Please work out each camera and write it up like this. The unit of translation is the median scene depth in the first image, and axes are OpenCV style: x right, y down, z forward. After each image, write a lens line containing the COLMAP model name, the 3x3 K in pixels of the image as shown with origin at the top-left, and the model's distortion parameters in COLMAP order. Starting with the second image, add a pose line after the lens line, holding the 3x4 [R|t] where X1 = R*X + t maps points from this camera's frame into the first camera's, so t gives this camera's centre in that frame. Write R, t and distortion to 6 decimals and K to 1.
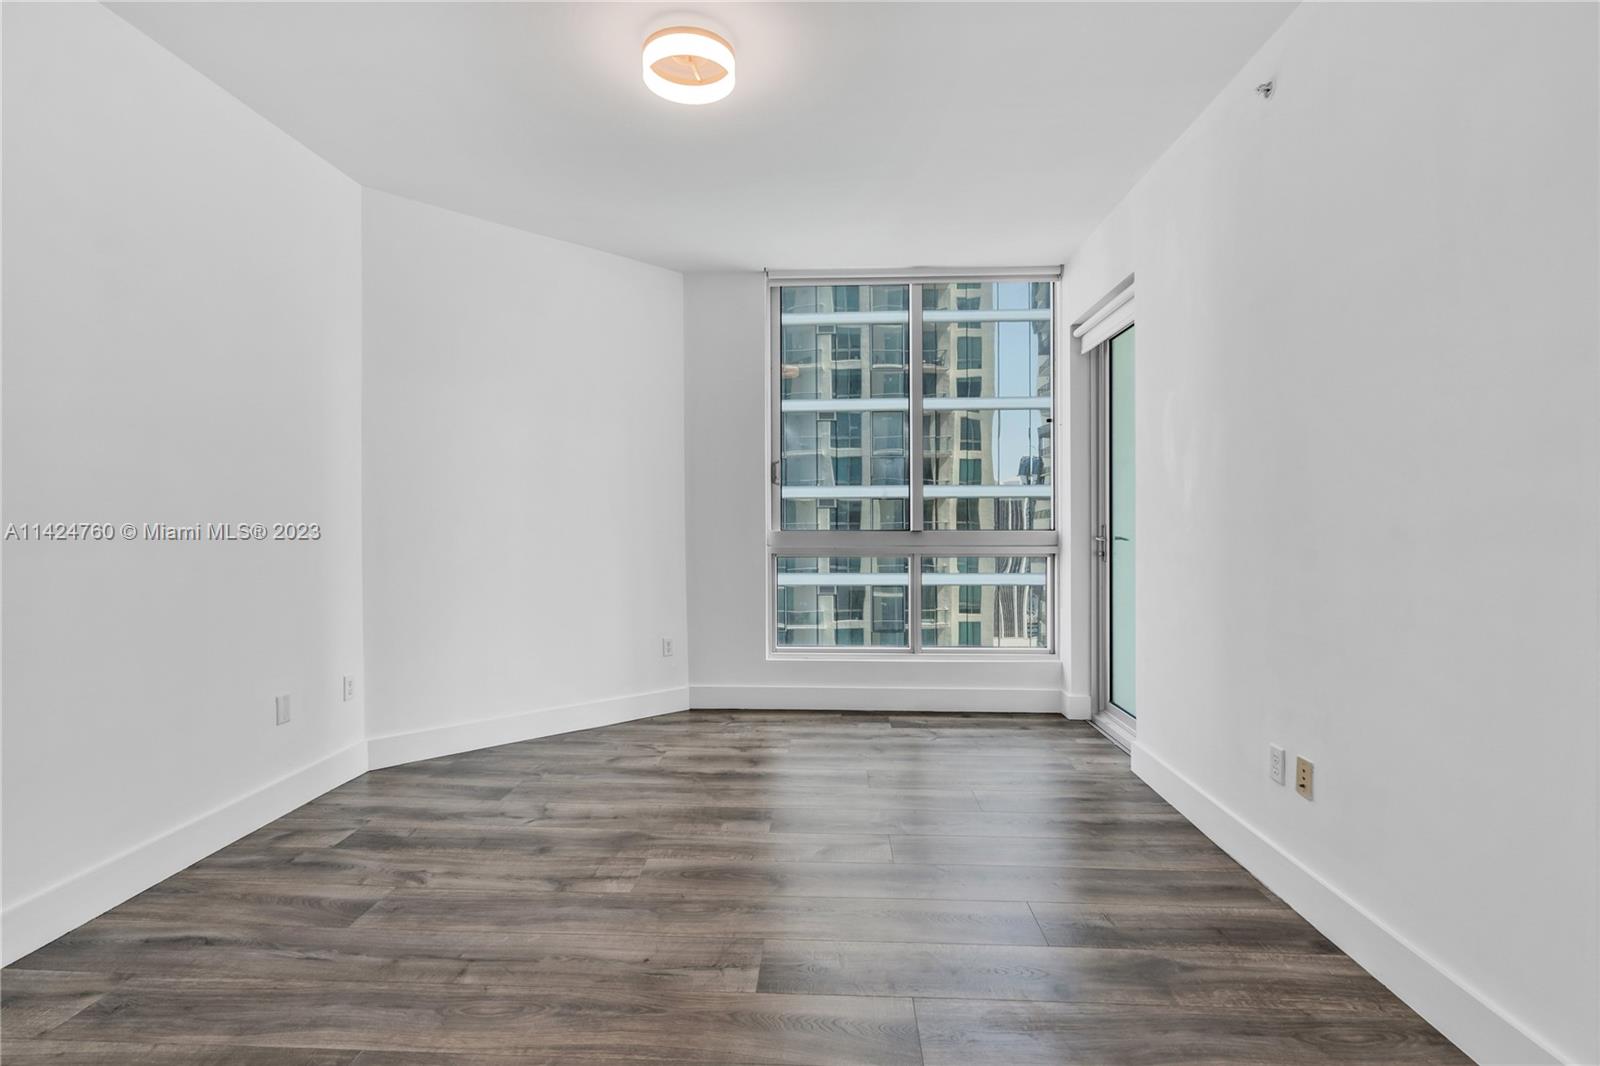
lens RADIAL K [[761.5, 0, 764.8], [0, 761.5, 534.7], [0, 0, 1]] dist [-0.004537, 0.000014]
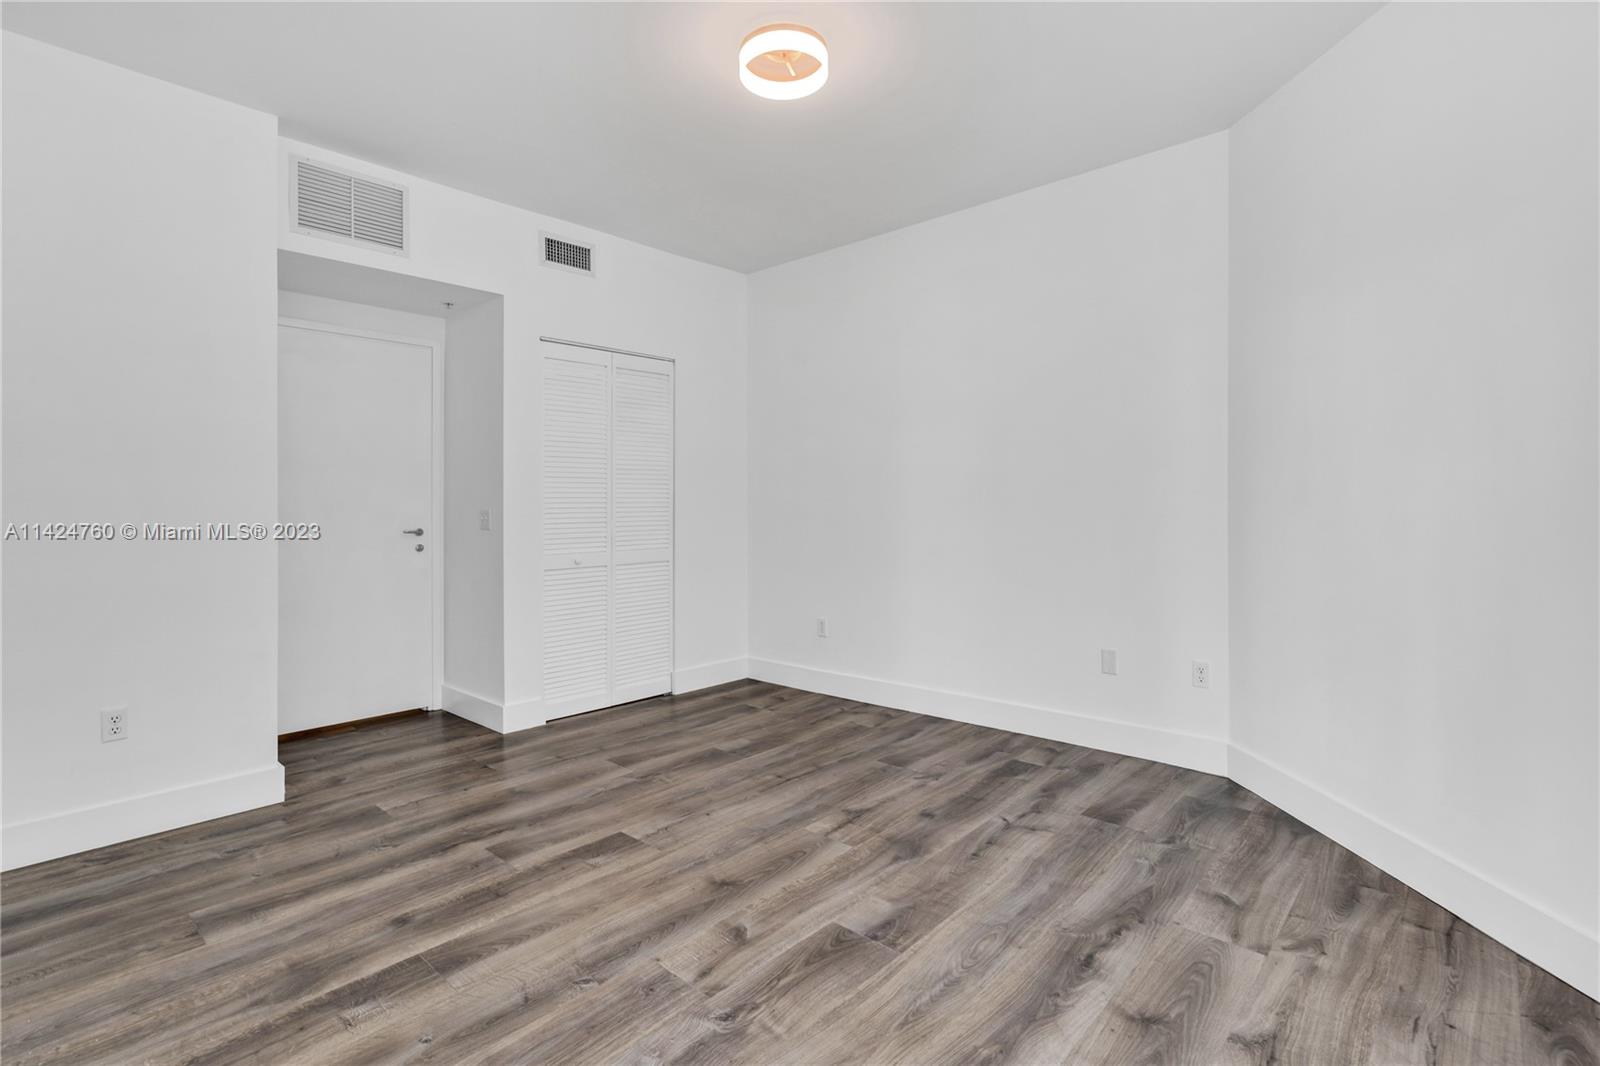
lens RADIAL K [[736.4, 0, 800.4], [0, 736.4, 520.3], [0, 0, 1]] dist [-0.000718, 0.000735]
pose [[-0.605405, 0.022506, -0.795599, 0.579353], [-0.004628, 0.999484, 0.031796, -0.021358], [0.795904, 0.022932, -0.604988, 1.385497]]
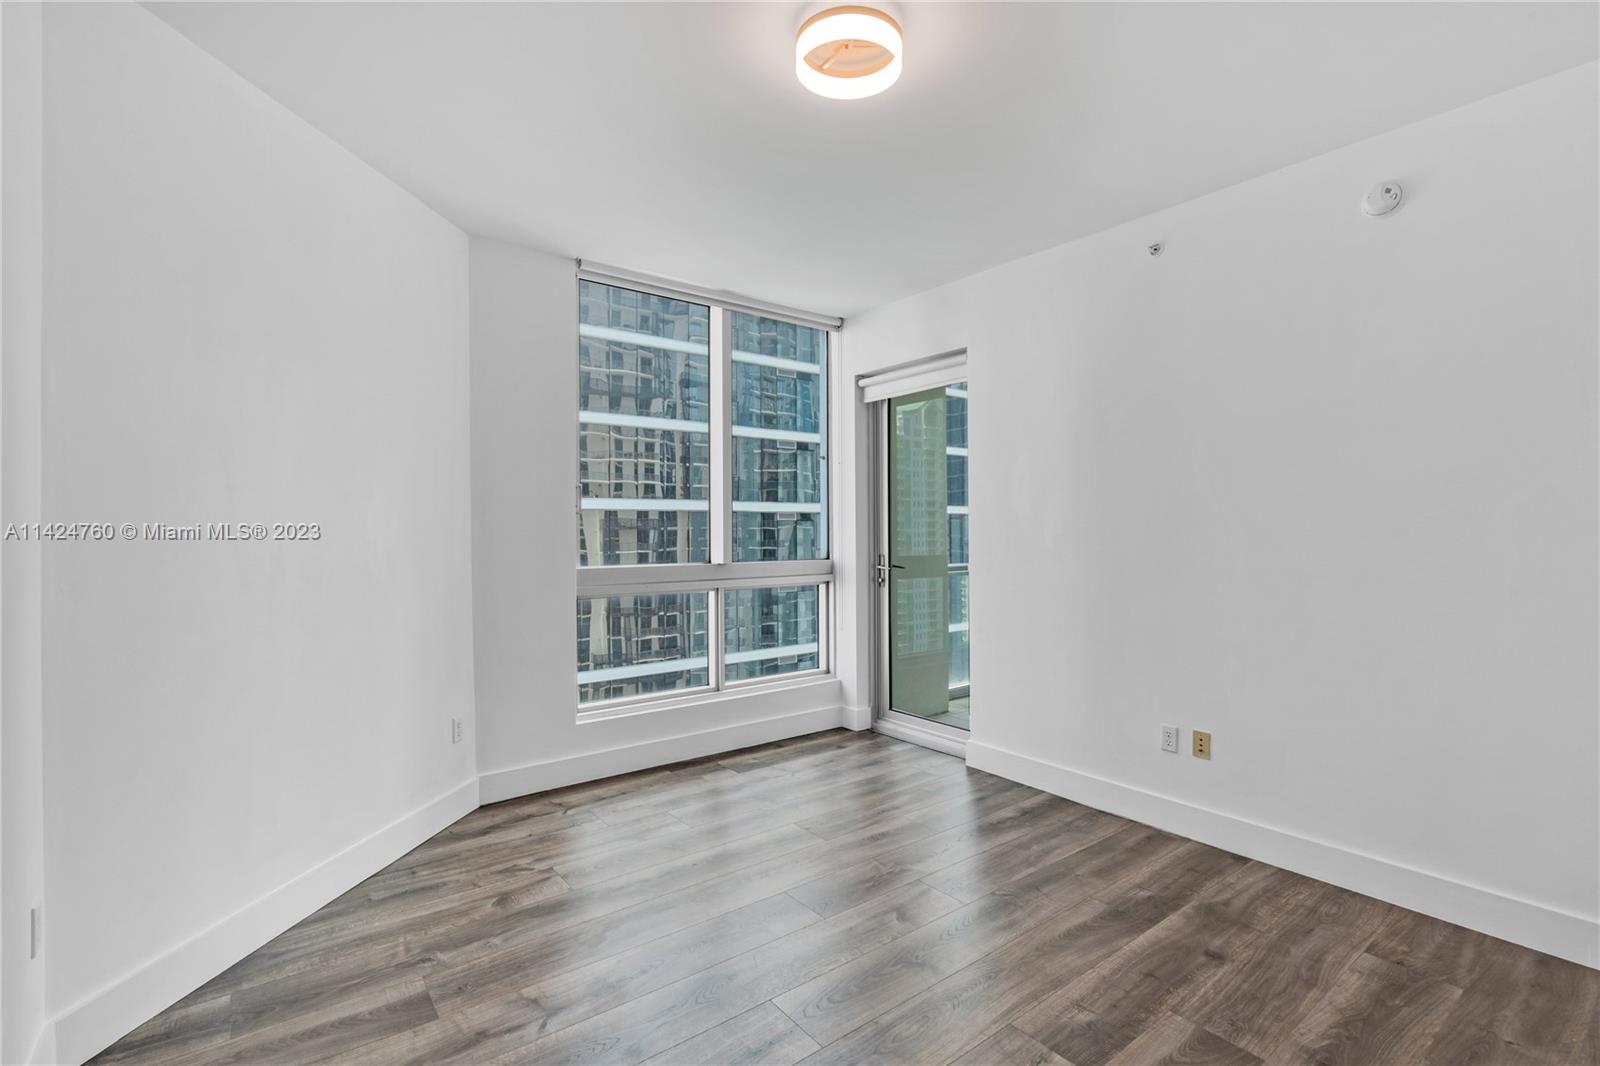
lens RADIAL K [[773.5, 0, 800.0], [0, 773.5, 533.0], [0, 0, 1]] dist [0.000682, 0.000438]
pose [[0.732006, -0.003956, 0.681287, -0.629867], [0.011643, 0.999910, -0.006703, -0.057071], [-0.681199, 0.012839, 0.731986, 0.343460]]
